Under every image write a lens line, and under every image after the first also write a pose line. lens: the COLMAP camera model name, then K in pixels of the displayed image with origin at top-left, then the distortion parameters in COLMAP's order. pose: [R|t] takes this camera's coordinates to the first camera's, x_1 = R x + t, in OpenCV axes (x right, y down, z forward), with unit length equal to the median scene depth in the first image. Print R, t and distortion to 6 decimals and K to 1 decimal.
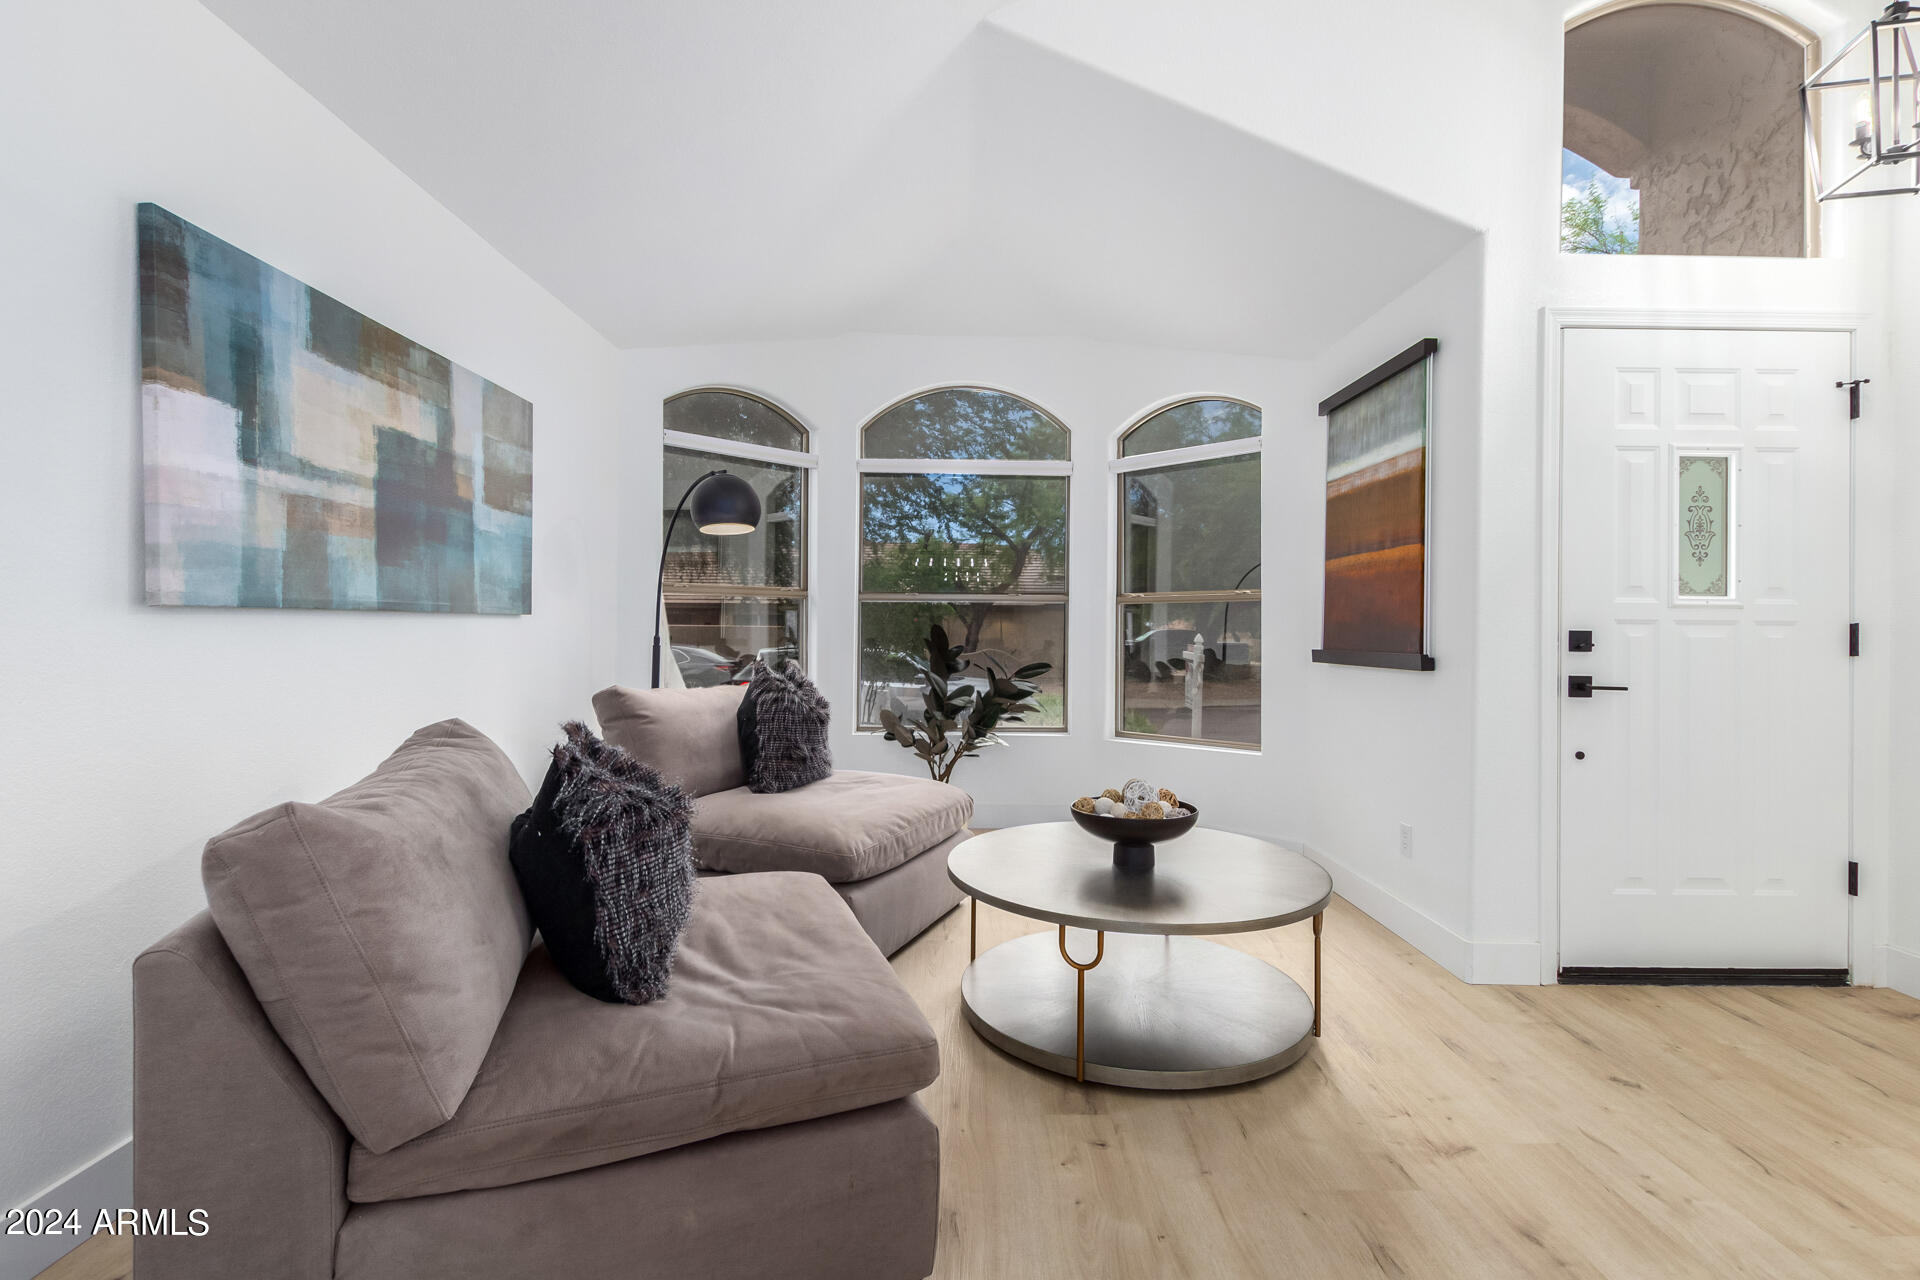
lens RADIAL K [[914.4, 0, 998.1], [0, 914.4, 628.2], [0, 0, 1]] dist [0.002735, -0.000300]
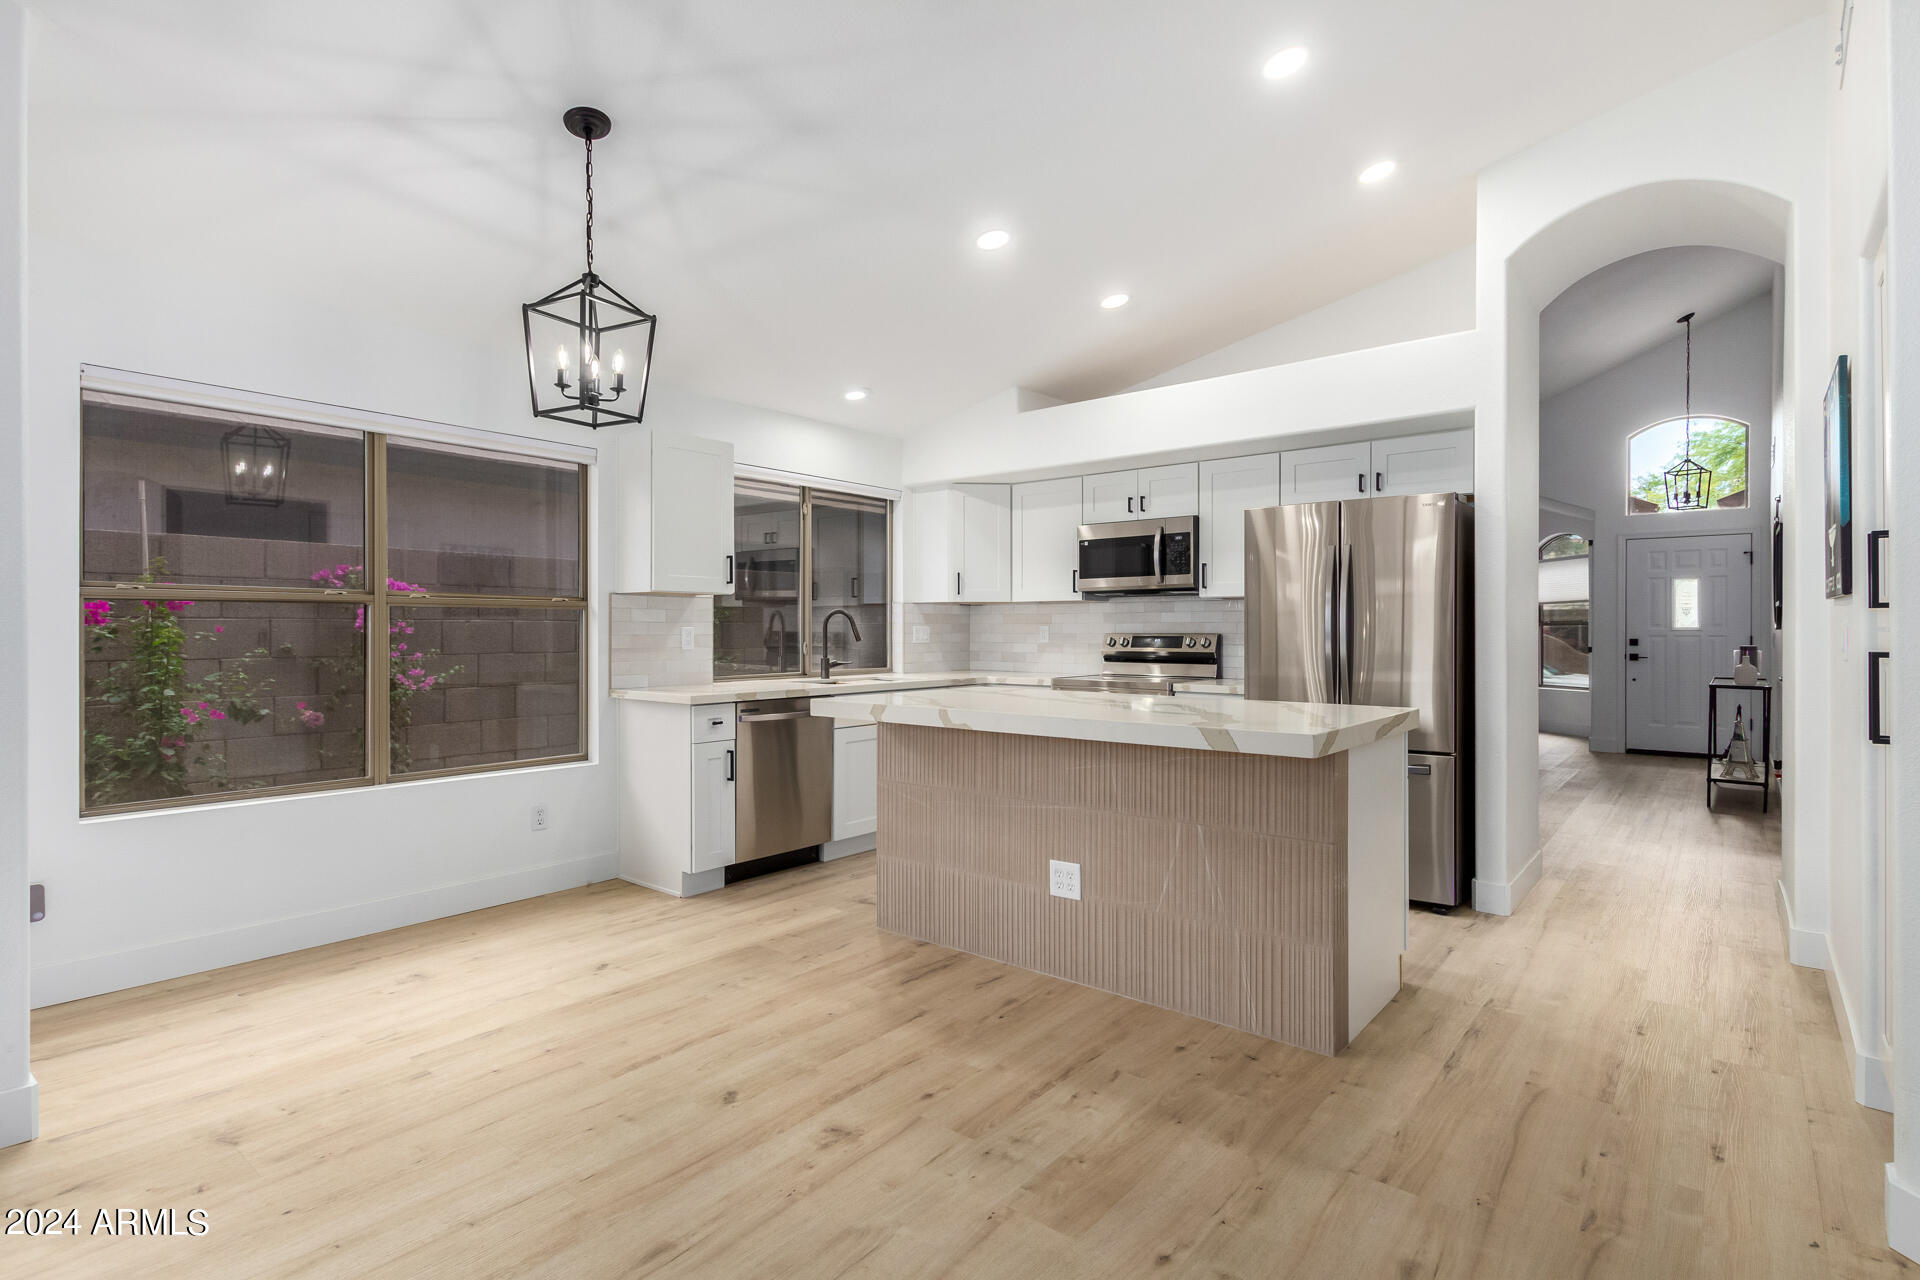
lens RADIAL K [[944.2, 0, 962.7], [0, 944.2, 632.7], [0, 0, 1]] dist [0.013042, 0.000027]
pose [[0.752466, -0.008863, -0.658572, 1.261877], [0.008662, 0.999956, -0.003561, -0.031516], [0.658575, -0.003025, 0.752509, -3.471057]]
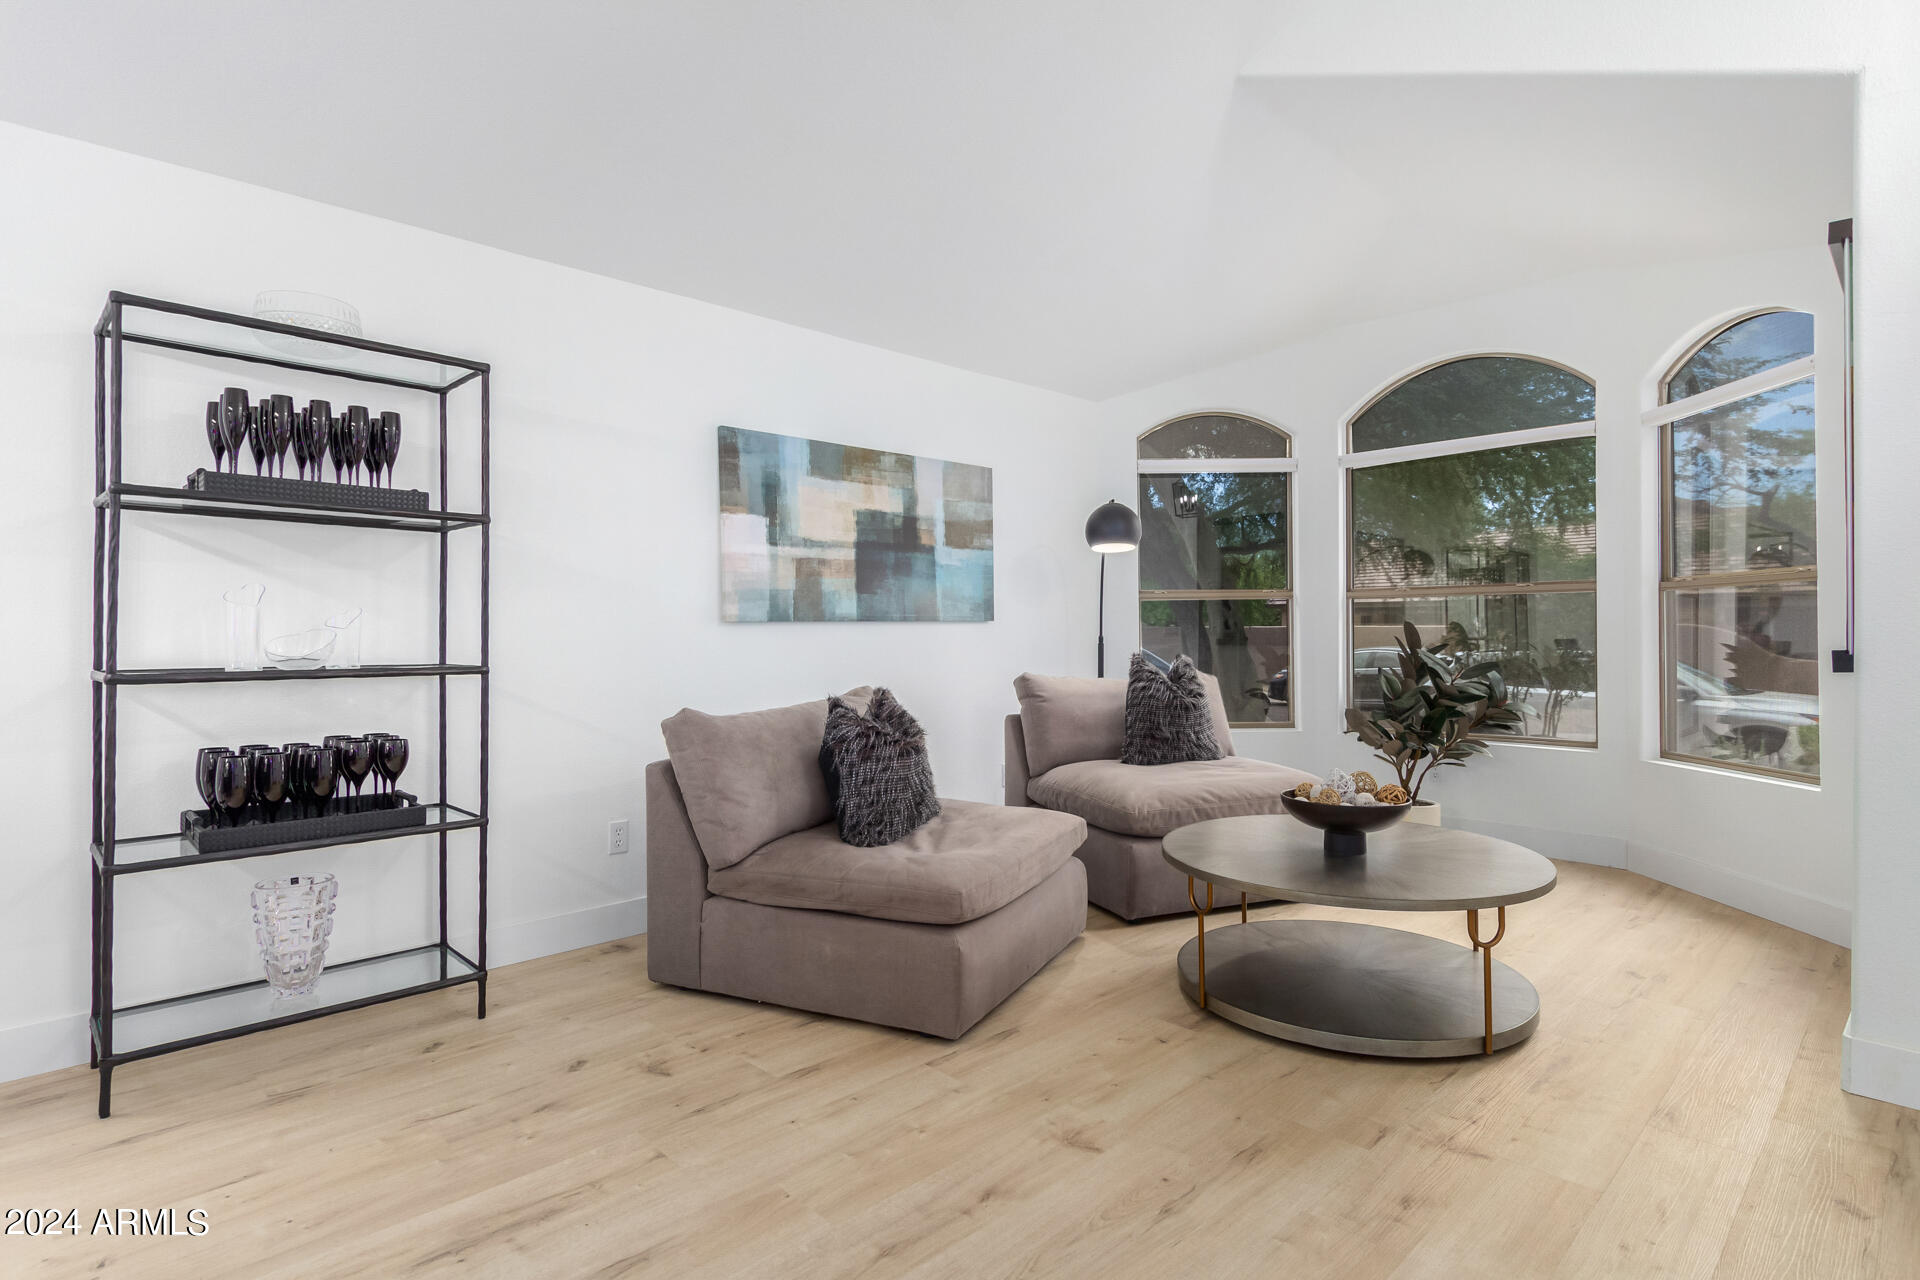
lens RADIAL K [[991.6, 0, 931.9], [0, 991.6, 638.1], [0, 0, 1]] dist [-0.005801, -0.001758]
pose [[0.670514, -0.006905, -0.741865, 0.738605], [0.013376, 0.999907, 0.002782, 0.008211], [0.741777, -0.011789, 0.670543, -0.102356]]
